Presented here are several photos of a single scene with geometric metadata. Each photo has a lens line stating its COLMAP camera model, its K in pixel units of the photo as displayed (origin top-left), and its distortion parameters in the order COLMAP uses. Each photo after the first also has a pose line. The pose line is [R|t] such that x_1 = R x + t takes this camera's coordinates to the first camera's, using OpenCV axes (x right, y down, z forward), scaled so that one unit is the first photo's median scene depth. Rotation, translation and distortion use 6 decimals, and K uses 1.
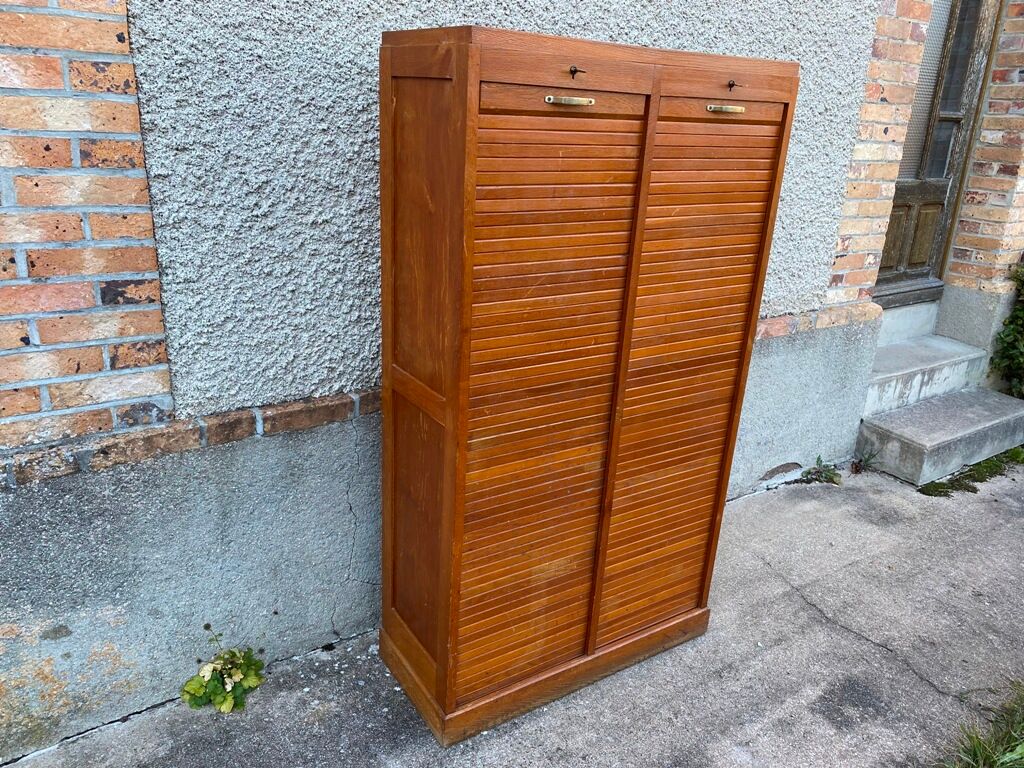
lens RADIAL K [[786.9, 0, 521.7], [0, 786.9, 388.7], [0, 0, 1]] dist [0.025092, -0.017491]
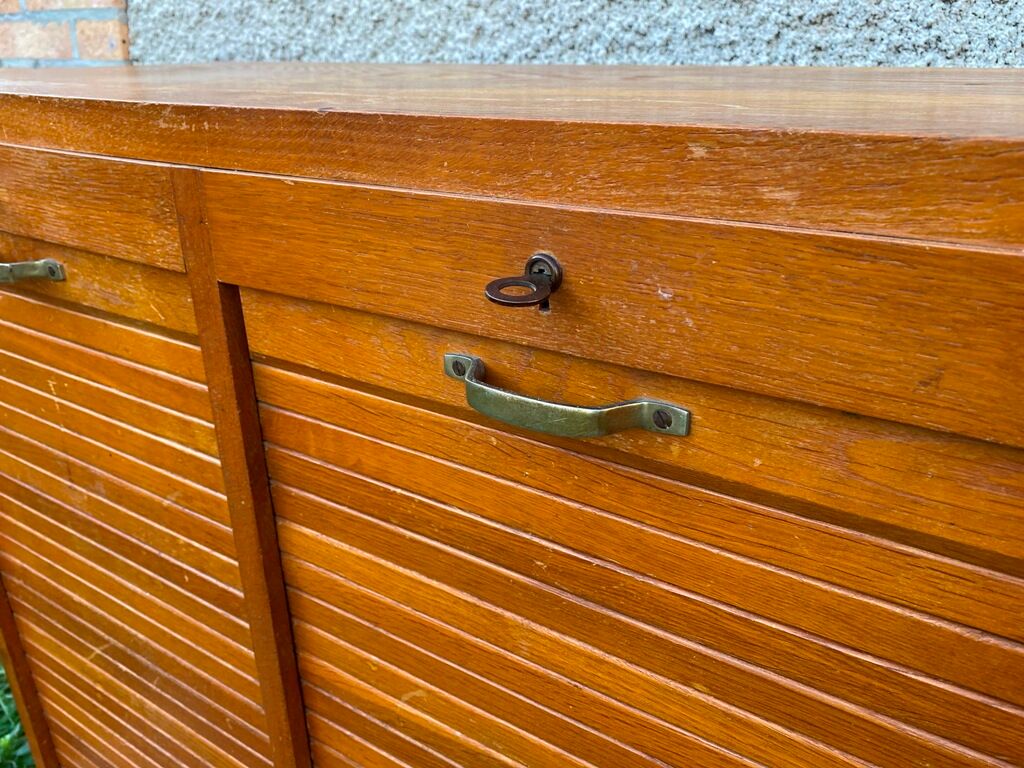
lens RADIAL K [[847.0, 0, 511.8], [0, 847.0, 389.8], [0, 0, 1]] dist [0.029266, -0.033795]
pose [[0.376844, 0.304815, -0.874686, 0.419536], [-0.288630, 0.935931, 0.201807, -0.382353], [0.880160, 0.176411, 0.440678, 0.879044]]
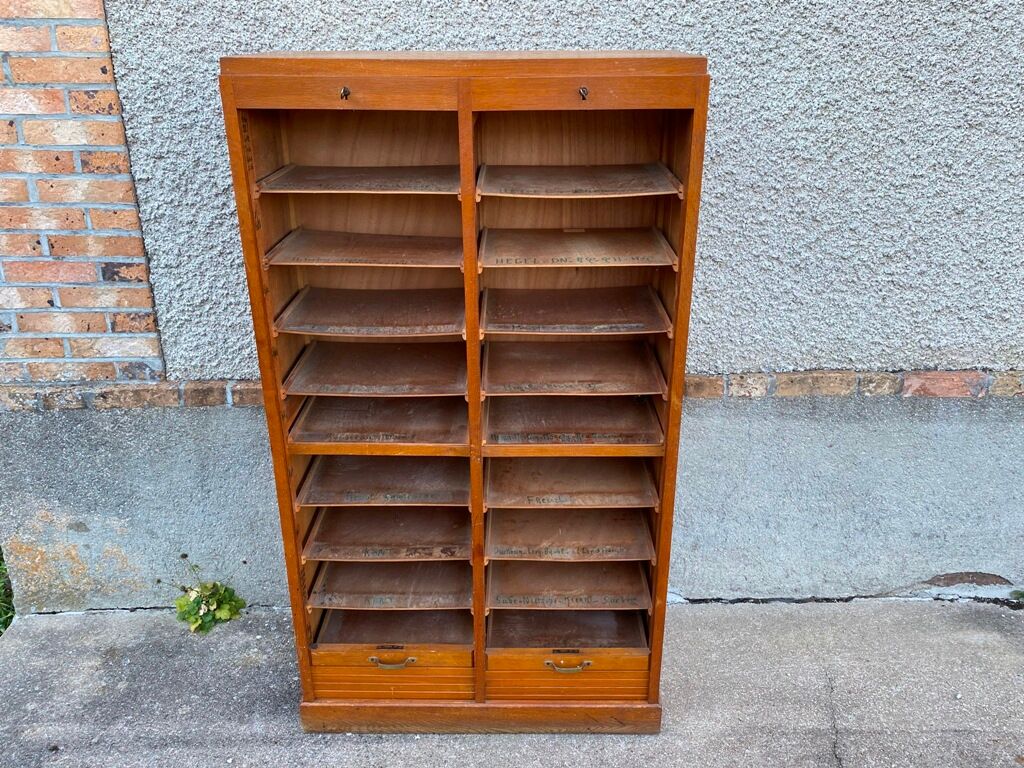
lens RADIAL K [[847.0, 0, 516.5], [0, 847.0, 377.0], [0, 0, 1]] dist [0.029266, -0.033795]
pose [[0.826788, 0.161605, -0.538799, 0.708910], [-0.149204, 0.986538, 0.066944, -0.133046], [0.542364, 0.025042, 0.839770, 0.208778]]
